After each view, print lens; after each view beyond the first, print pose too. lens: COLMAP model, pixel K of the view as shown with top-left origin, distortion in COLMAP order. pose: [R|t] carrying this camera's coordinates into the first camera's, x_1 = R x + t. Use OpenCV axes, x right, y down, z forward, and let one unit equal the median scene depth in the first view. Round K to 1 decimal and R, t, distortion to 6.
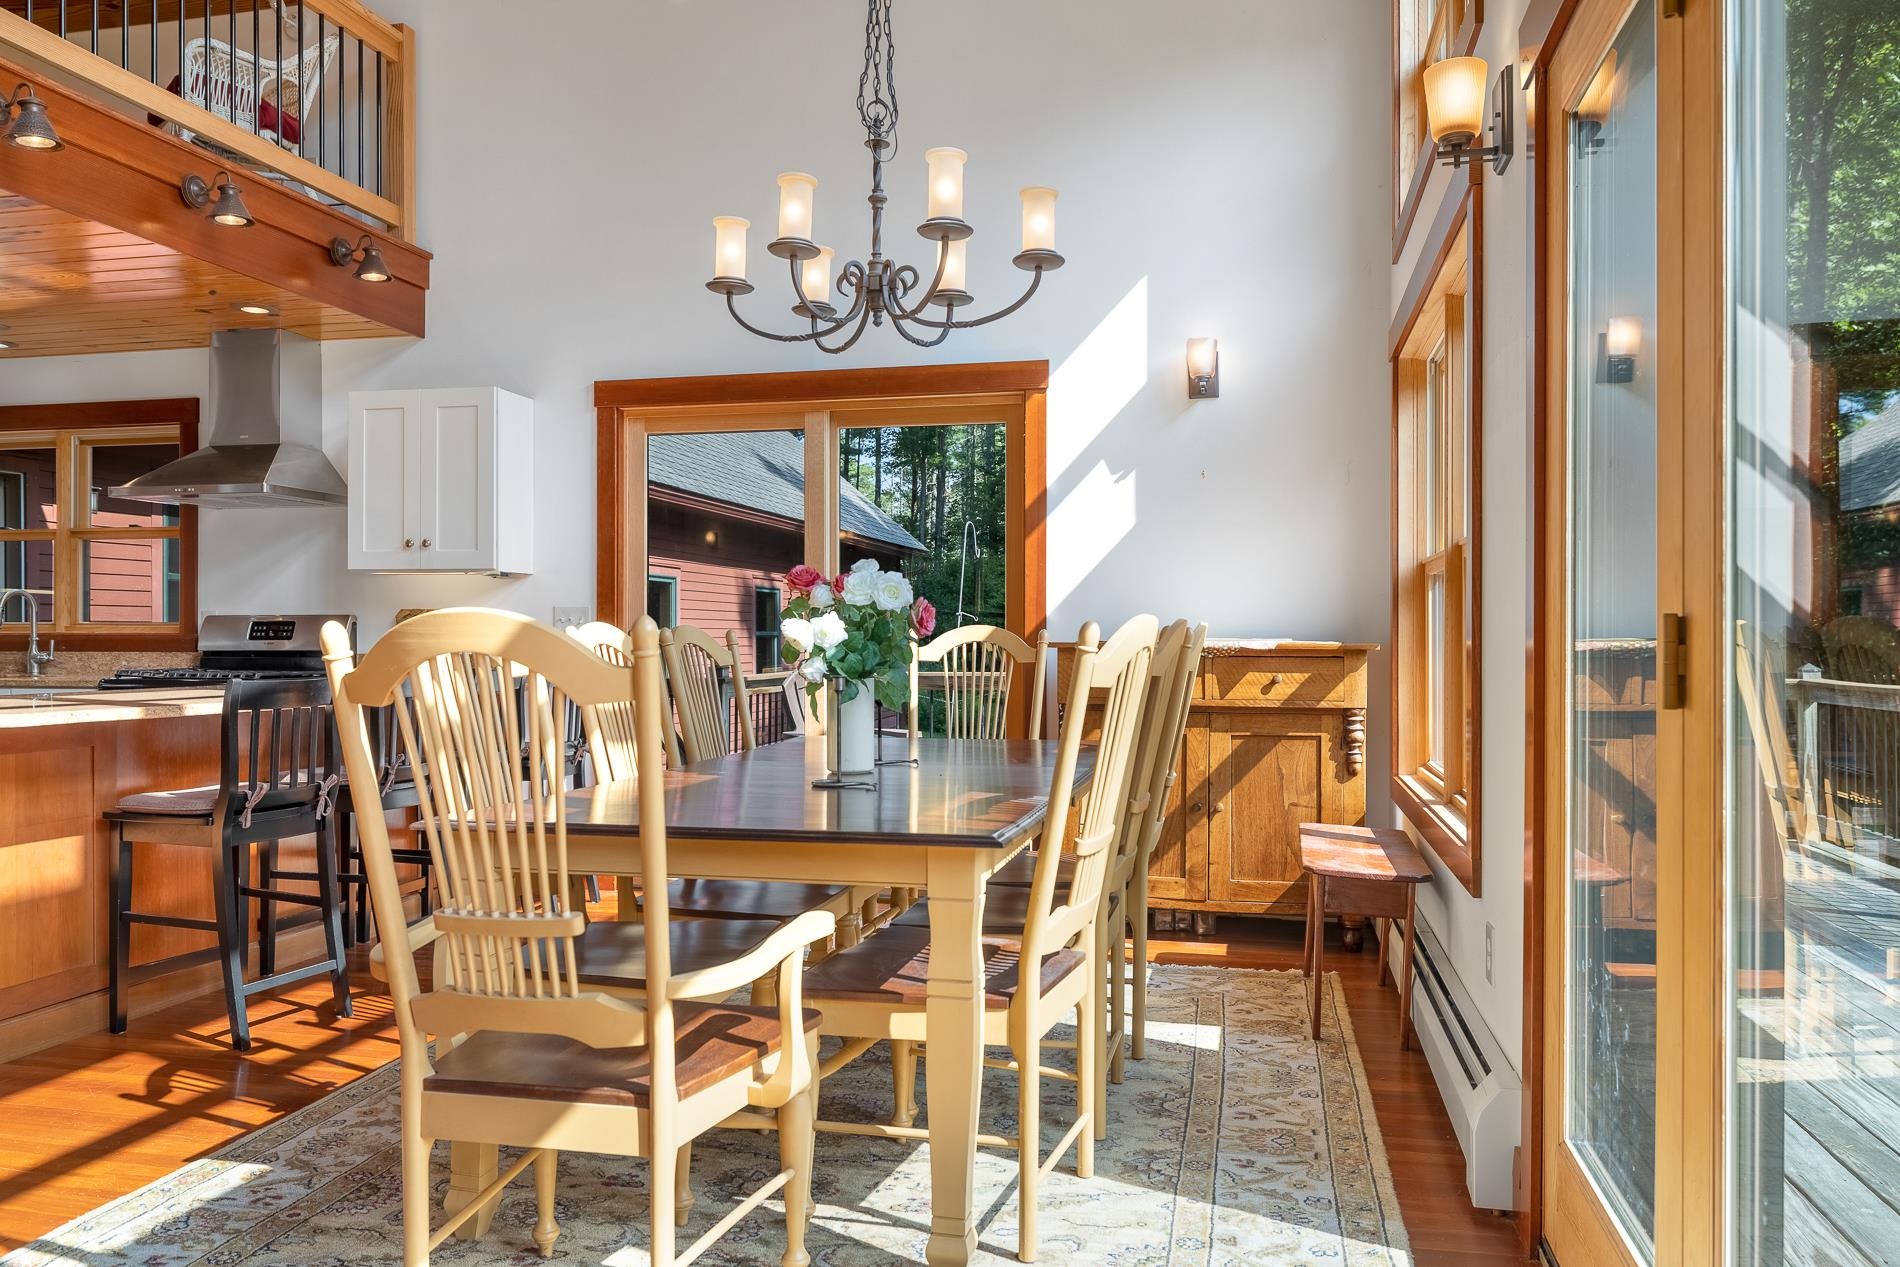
lens RADIAL K [[1351.9, 0, 960.7], [0, 1351.9, 635.0], [0, 0, 1]] dist [-0.014024, 0.000195]
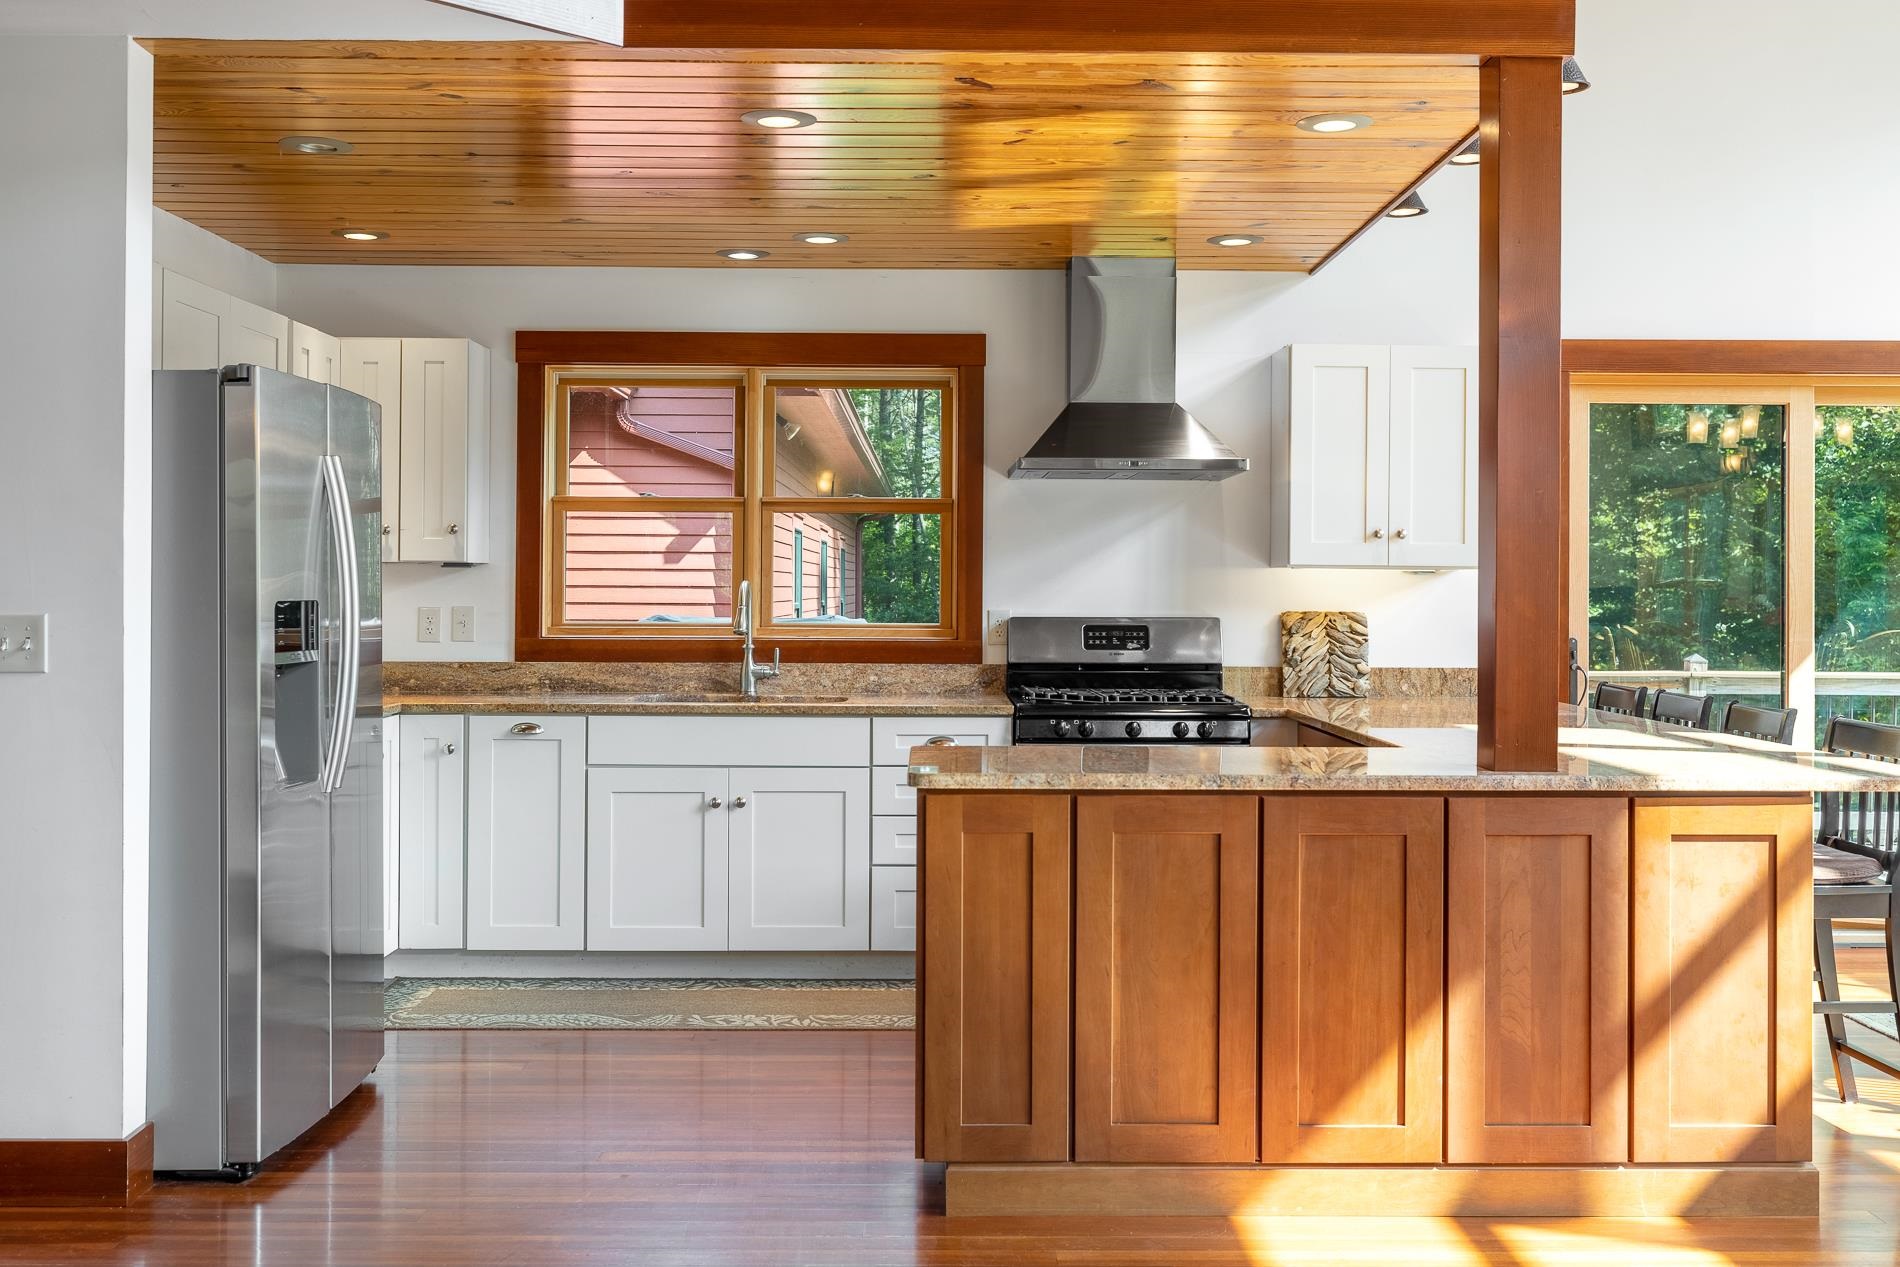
lens RADIAL K [[1836.4, 0, 894.5], [0, 1836.4, 580.3], [0, 0, 1]] dist [0.022472, 0.000000]
pose [[0.974320, 0.006903, 0.225062, -0.900648], [-0.005389, 0.999959, -0.007342, -0.028738], [-0.225104, 0.005940, 0.974317, -0.017735]]
